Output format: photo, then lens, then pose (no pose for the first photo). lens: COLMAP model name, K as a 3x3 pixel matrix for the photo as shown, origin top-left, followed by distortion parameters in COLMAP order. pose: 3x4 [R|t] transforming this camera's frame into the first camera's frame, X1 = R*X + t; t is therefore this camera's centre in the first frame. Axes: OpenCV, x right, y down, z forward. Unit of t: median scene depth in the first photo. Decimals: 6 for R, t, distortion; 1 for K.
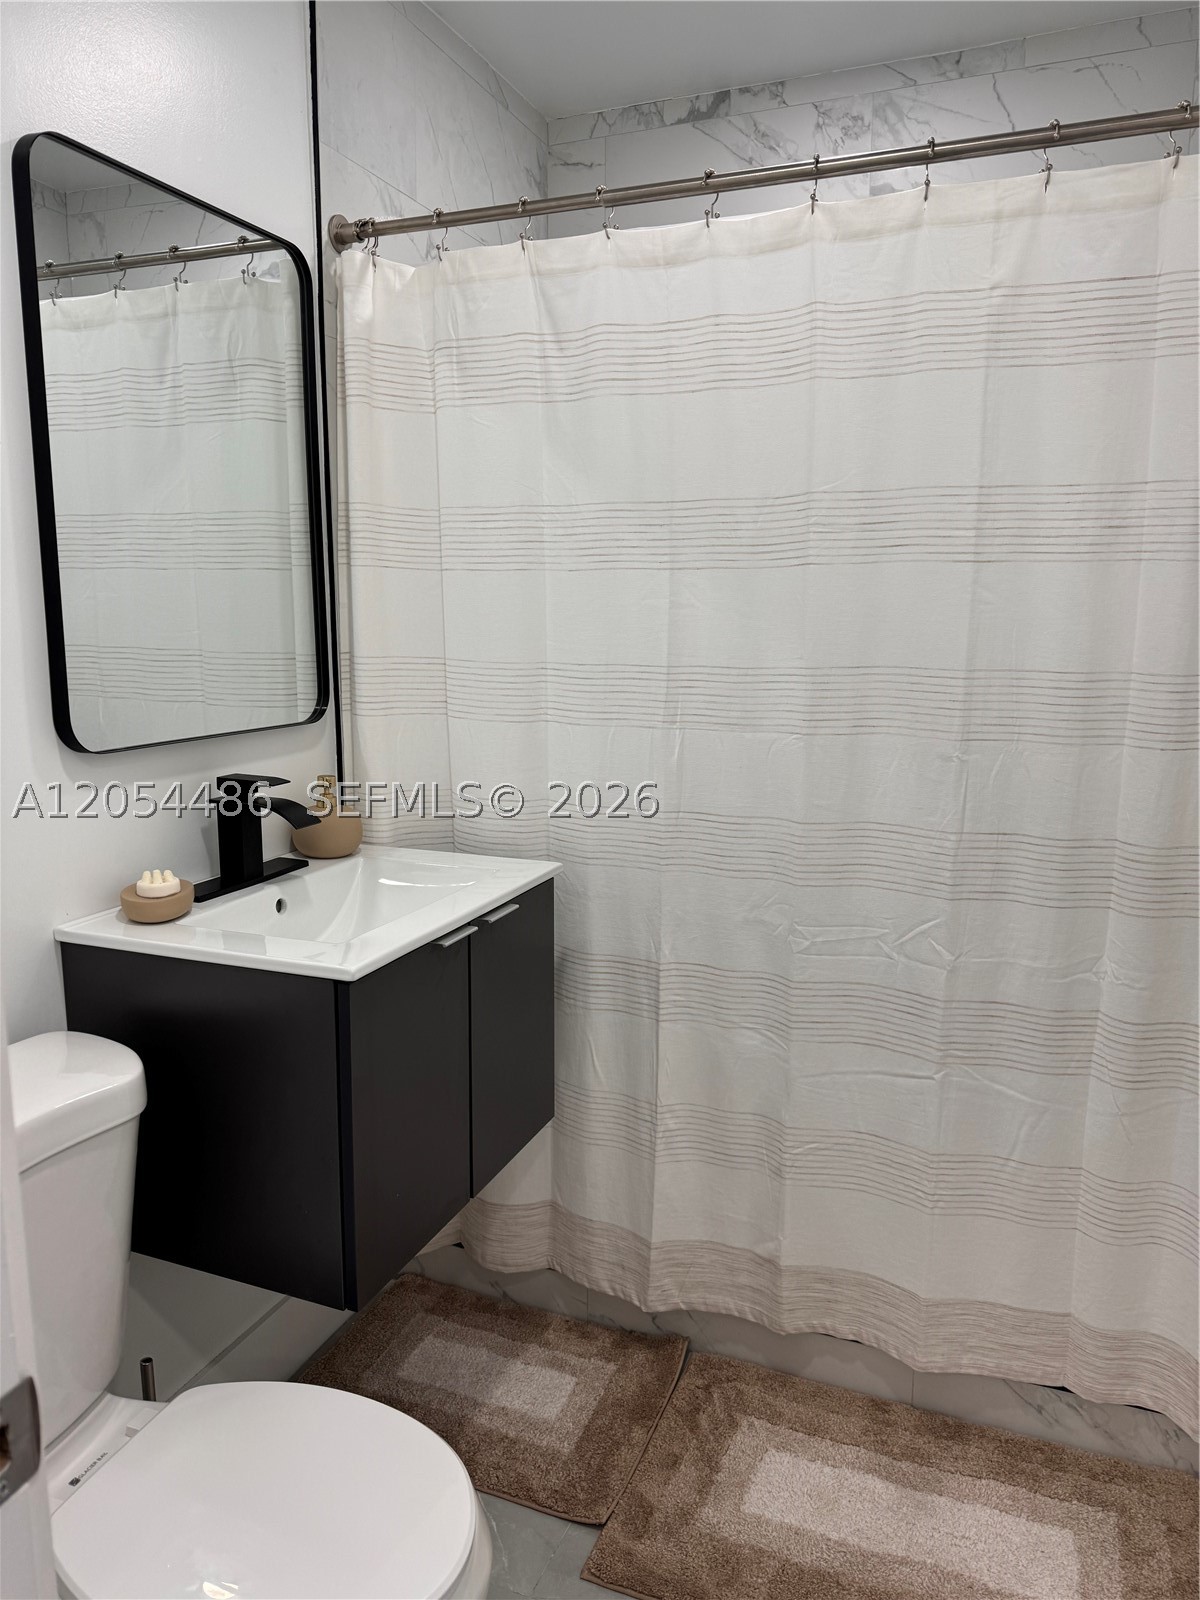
lens RADIAL K [[1151.5, 0, 587.1], [0, 1151.5, 785.3], [0, 0, 1]] dist [0.021092, -0.037932]
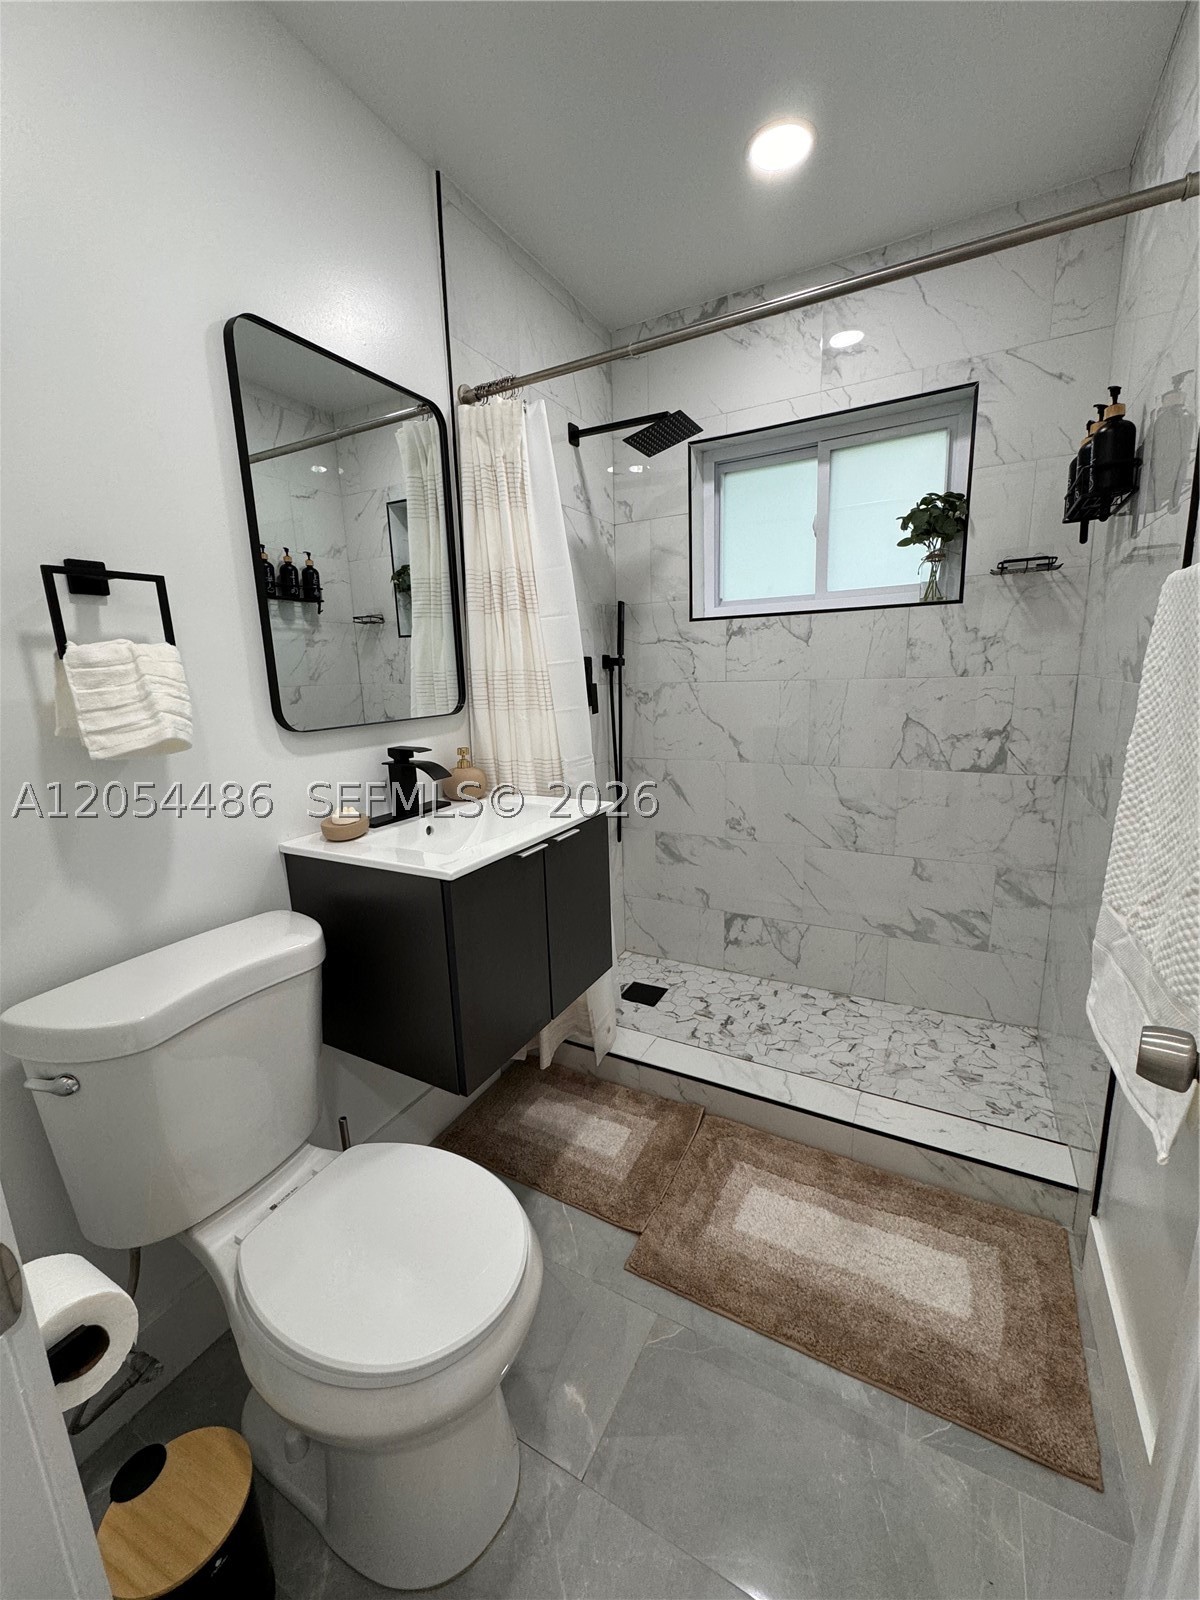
lens RADIAL K [[639.9, 0, 601.5], [0, 639.9, 786.5], [0, 0, 1]] dist [-0.001526, 0.000470]
pose [[0.993530, -0.011330, -0.113000, 0.062250], [0.014931, 0.999406, 0.031067, 0.021309], [0.112581, -0.032553, 0.993109, 0.164969]]
